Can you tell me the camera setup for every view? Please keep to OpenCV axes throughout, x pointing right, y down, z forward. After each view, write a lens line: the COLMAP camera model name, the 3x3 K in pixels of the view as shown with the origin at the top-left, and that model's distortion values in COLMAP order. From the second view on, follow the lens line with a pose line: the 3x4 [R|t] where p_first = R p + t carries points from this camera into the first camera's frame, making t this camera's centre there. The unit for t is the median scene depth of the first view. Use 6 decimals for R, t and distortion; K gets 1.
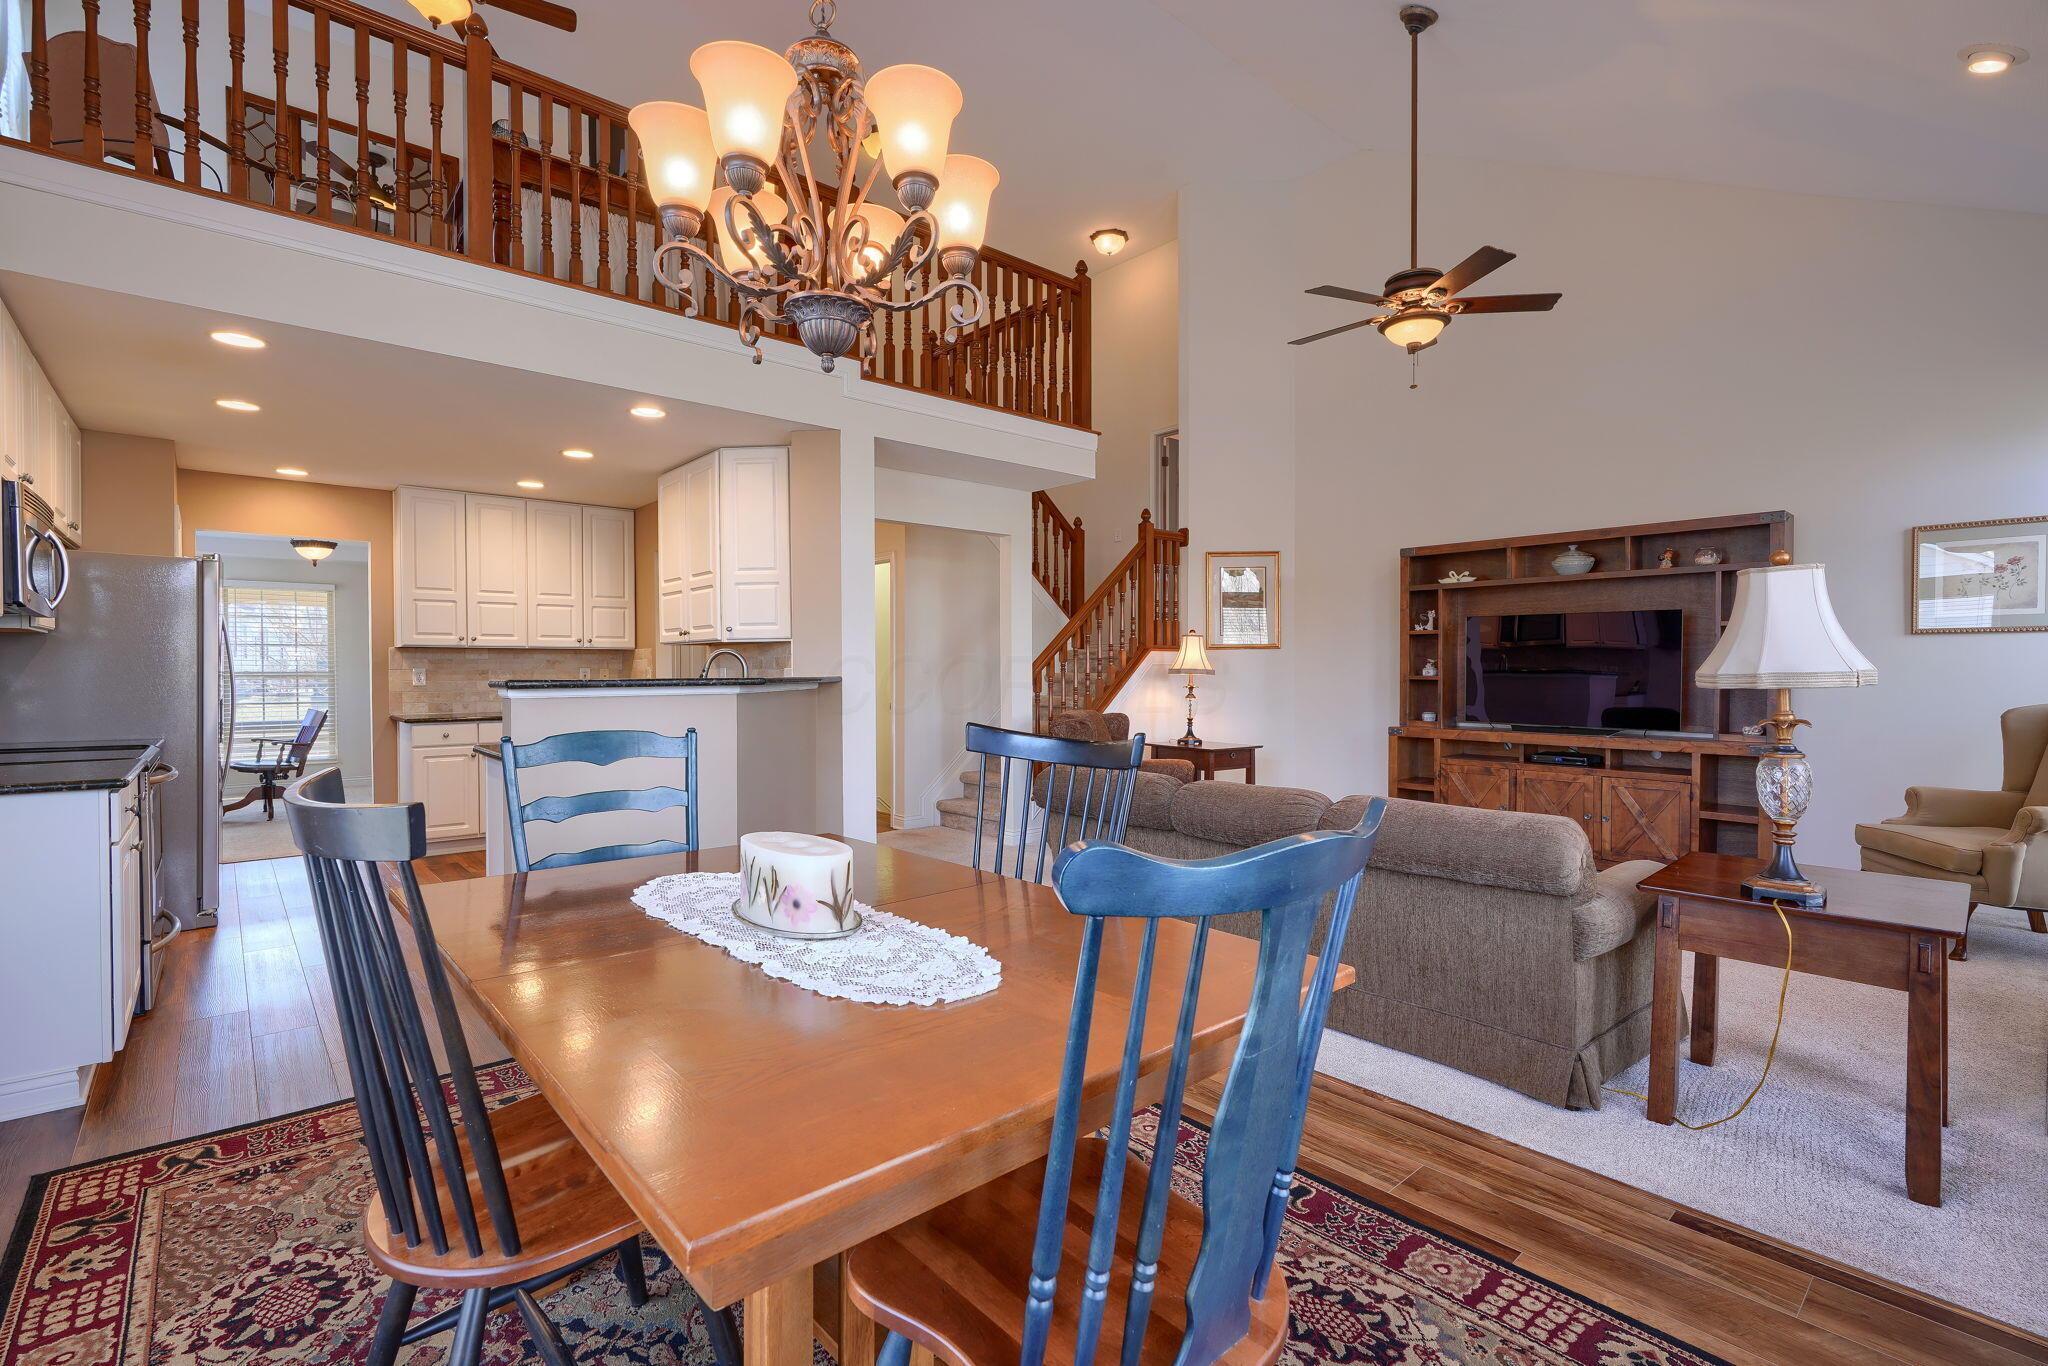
lens RADIAL K [[924.9, 0, 1010.2], [0, 924.9, 684.7], [0, 0, 1]] dist [-0.006053, -0.000117]
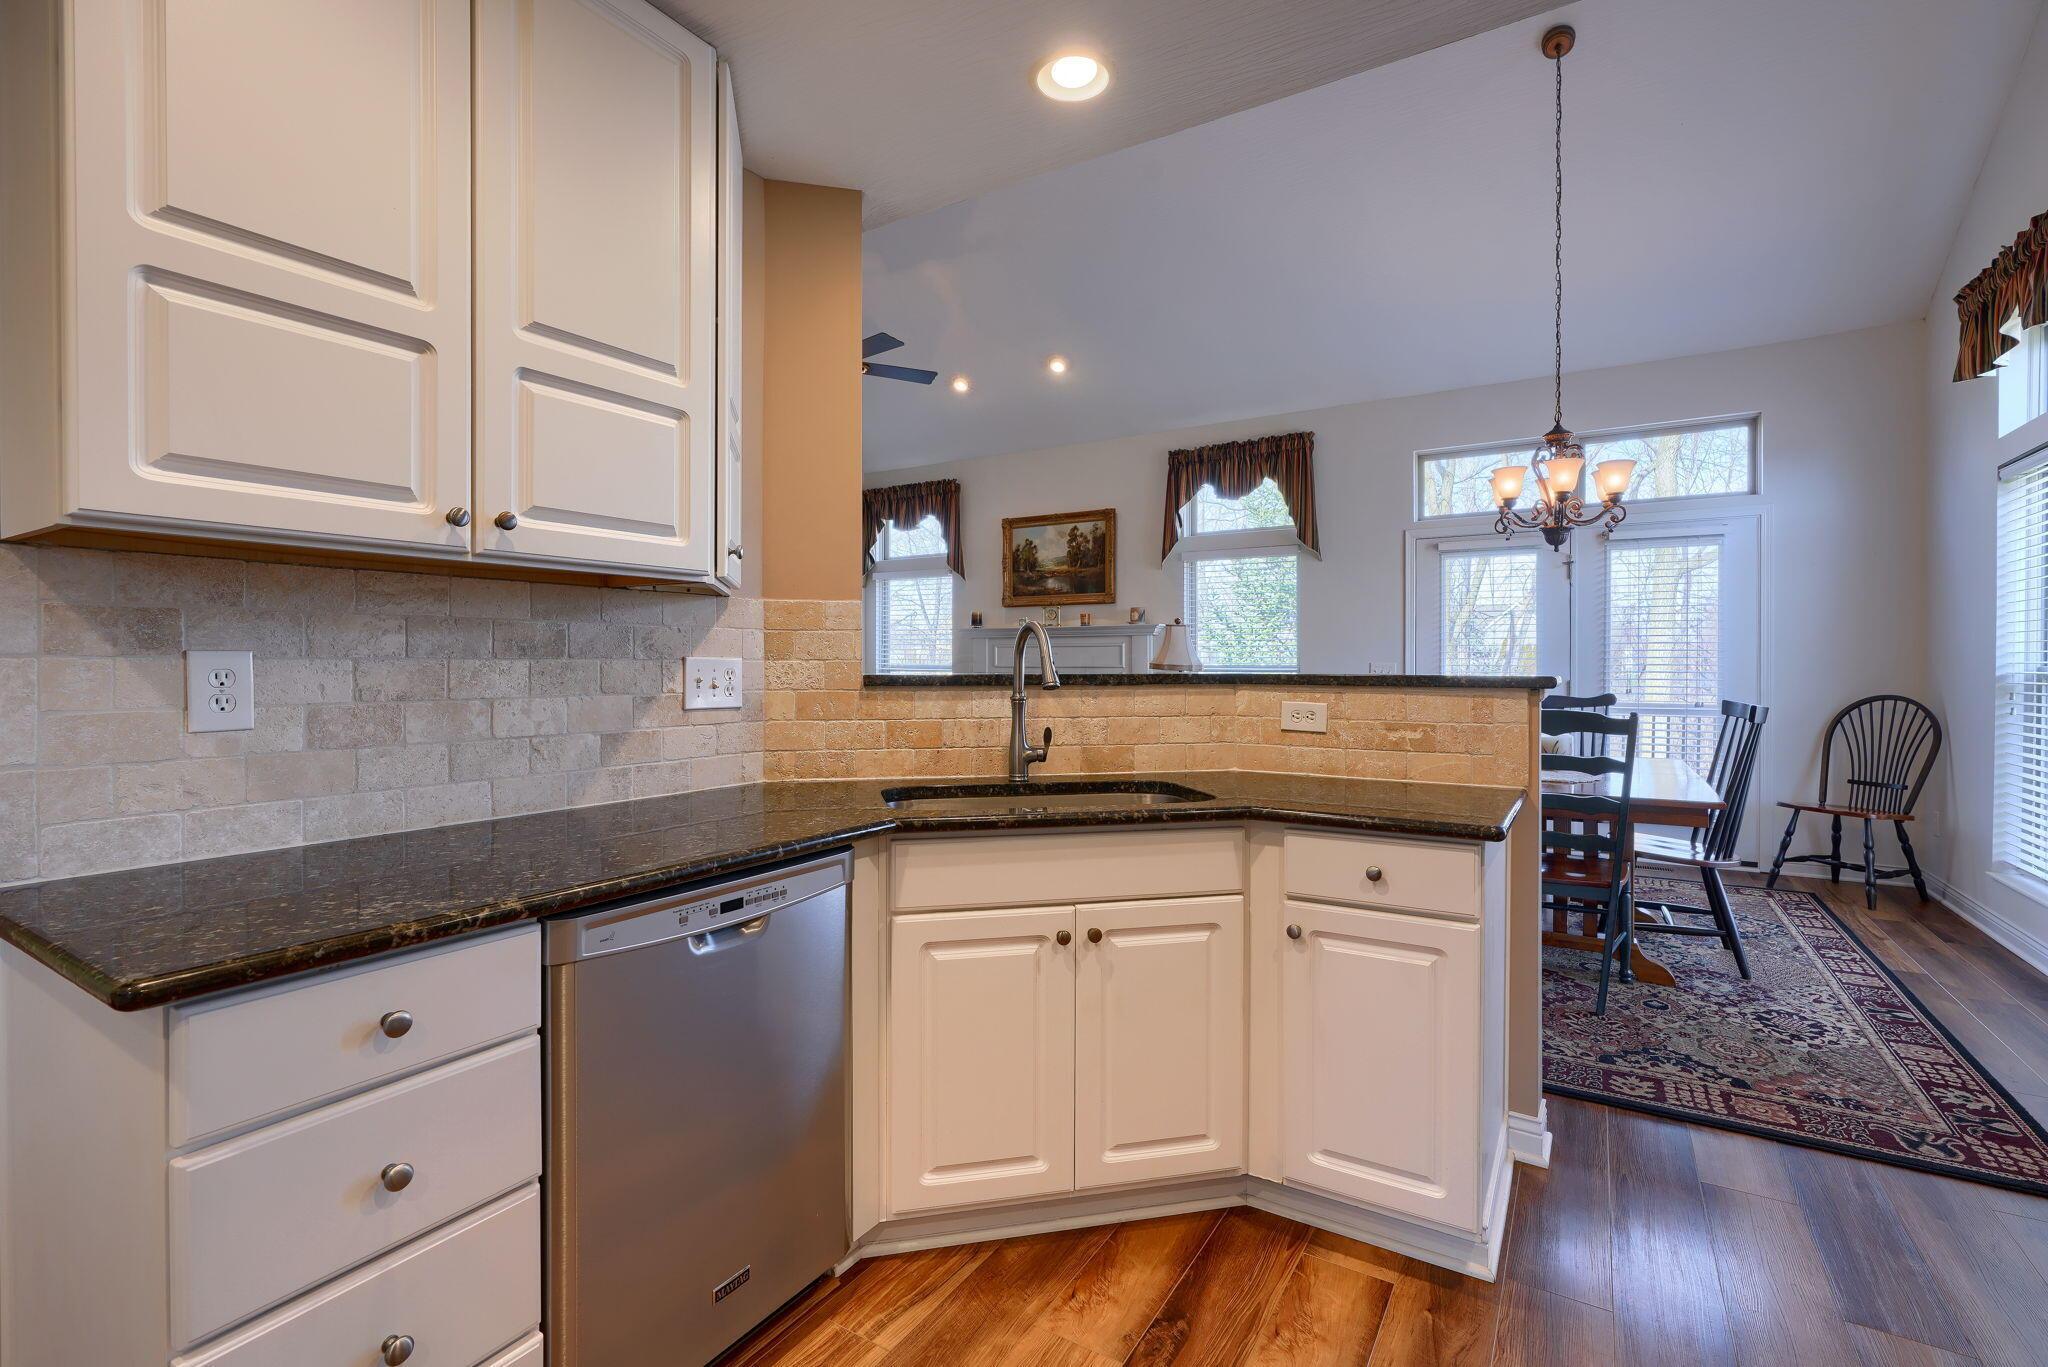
lens RADIAL K [[924.9, 0, 1014.3], [0, 924.9, 670.0], [0, 0, 1]] dist [-0.006053, -0.000117]
pose [[-0.297804, -0.005518, 0.954611, -1.660200], [0.016089, 0.999812, 0.010798, -0.035768], [-0.954492, 0.018575, -0.297659, 2.402944]]
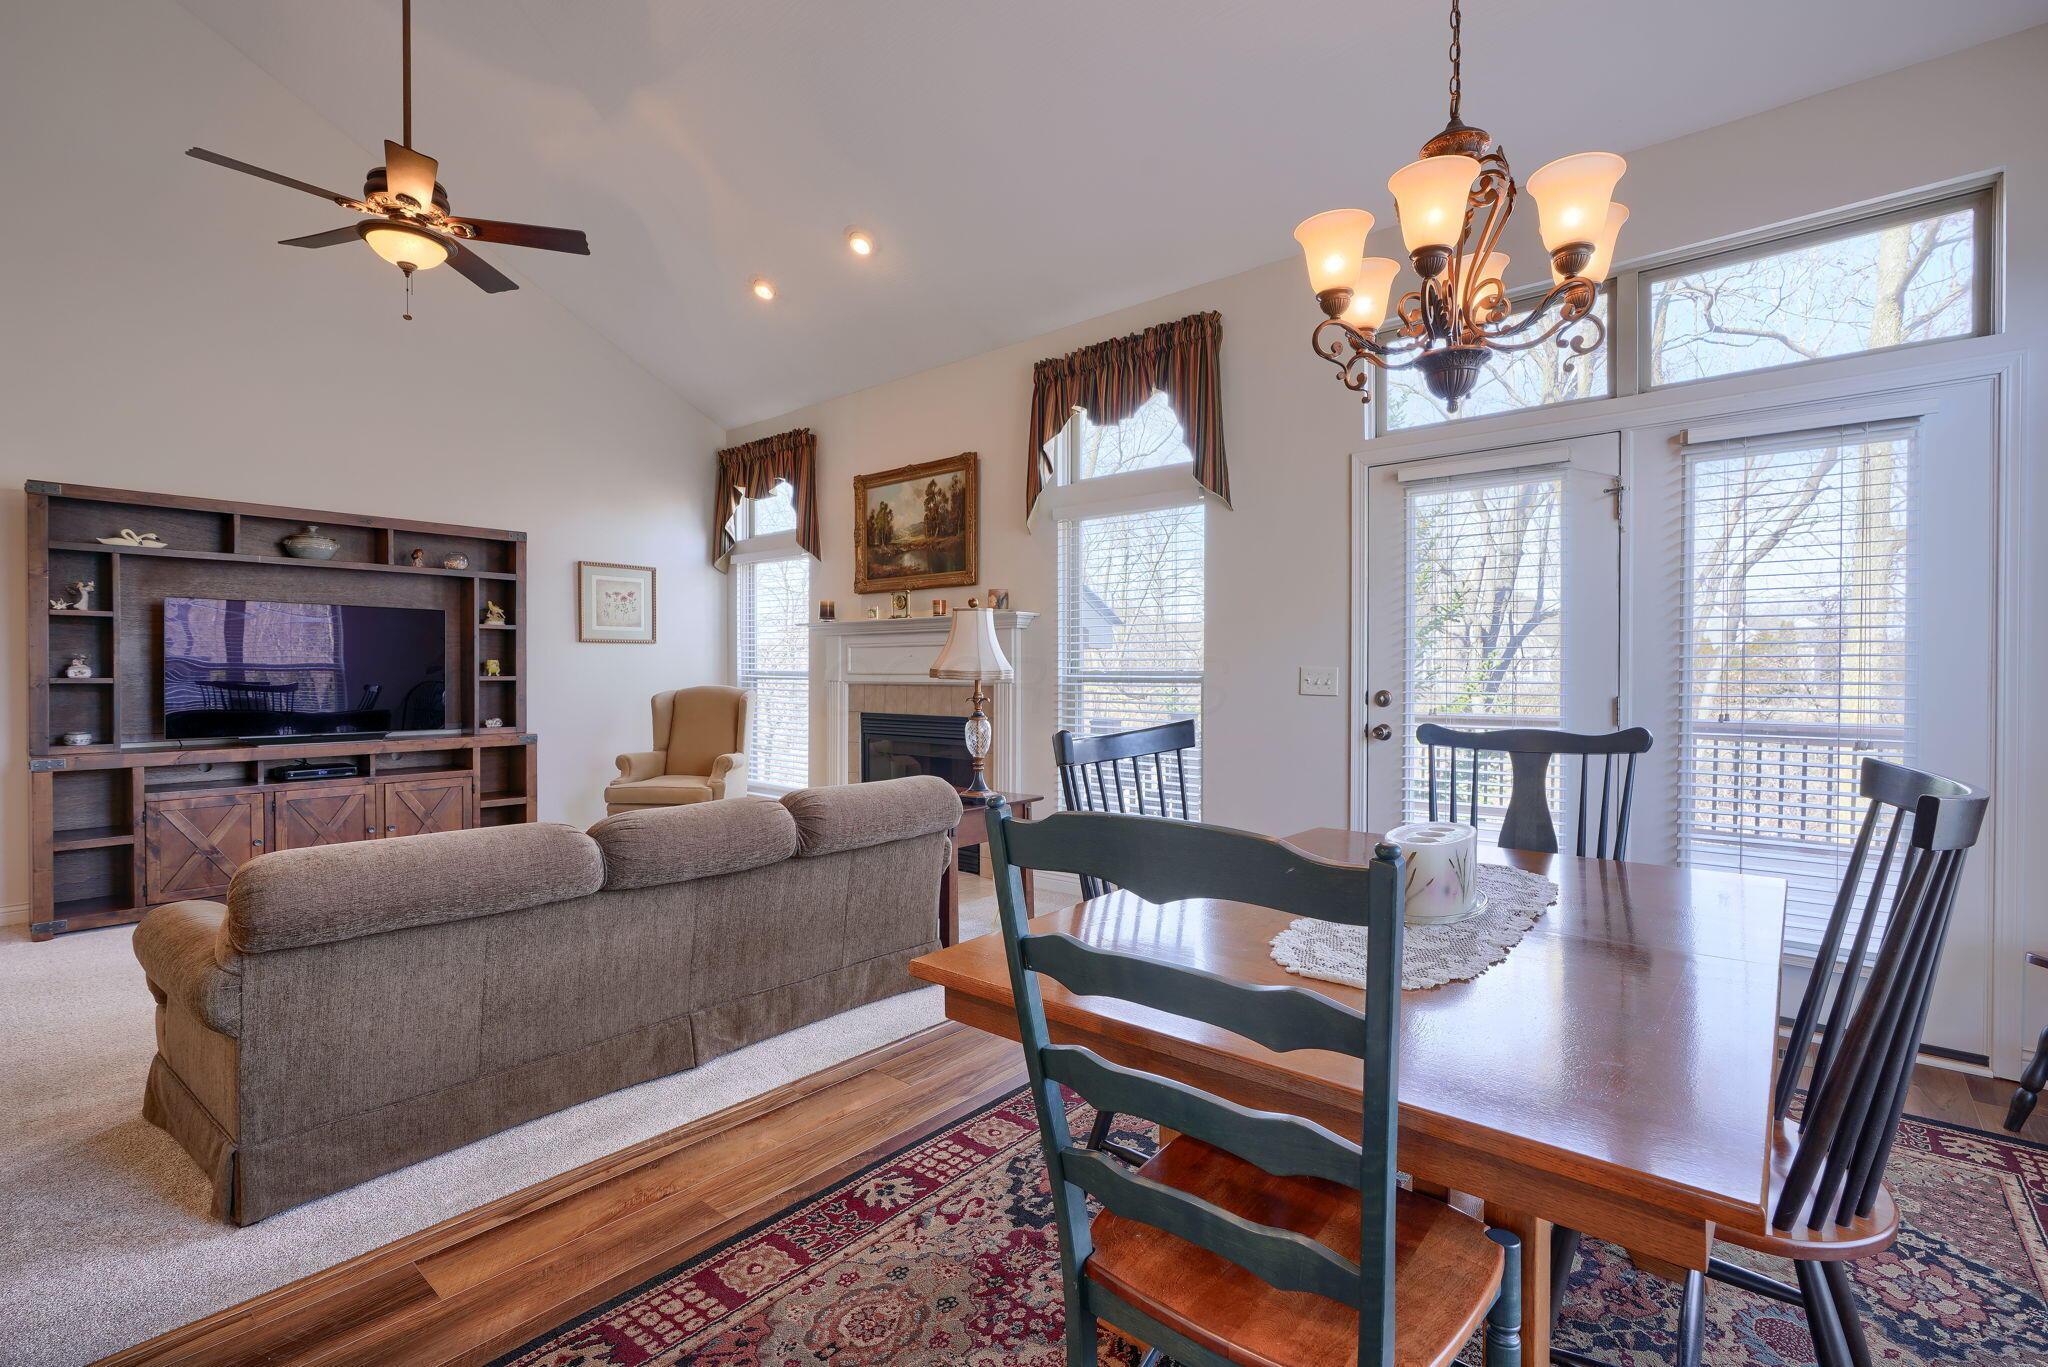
lens RADIAL K [[924.9, 0, 1015.9], [0, 924.9, 680.3], [0, 0, 1]] dist [-0.006053, -0.000117]
pose [[-0.149135, -0.009995, 0.988766, -0.978370], [0.017049, 0.999774, 0.012678, -0.015325], [-0.988670, 0.018749, -0.148931, 1.334109]]
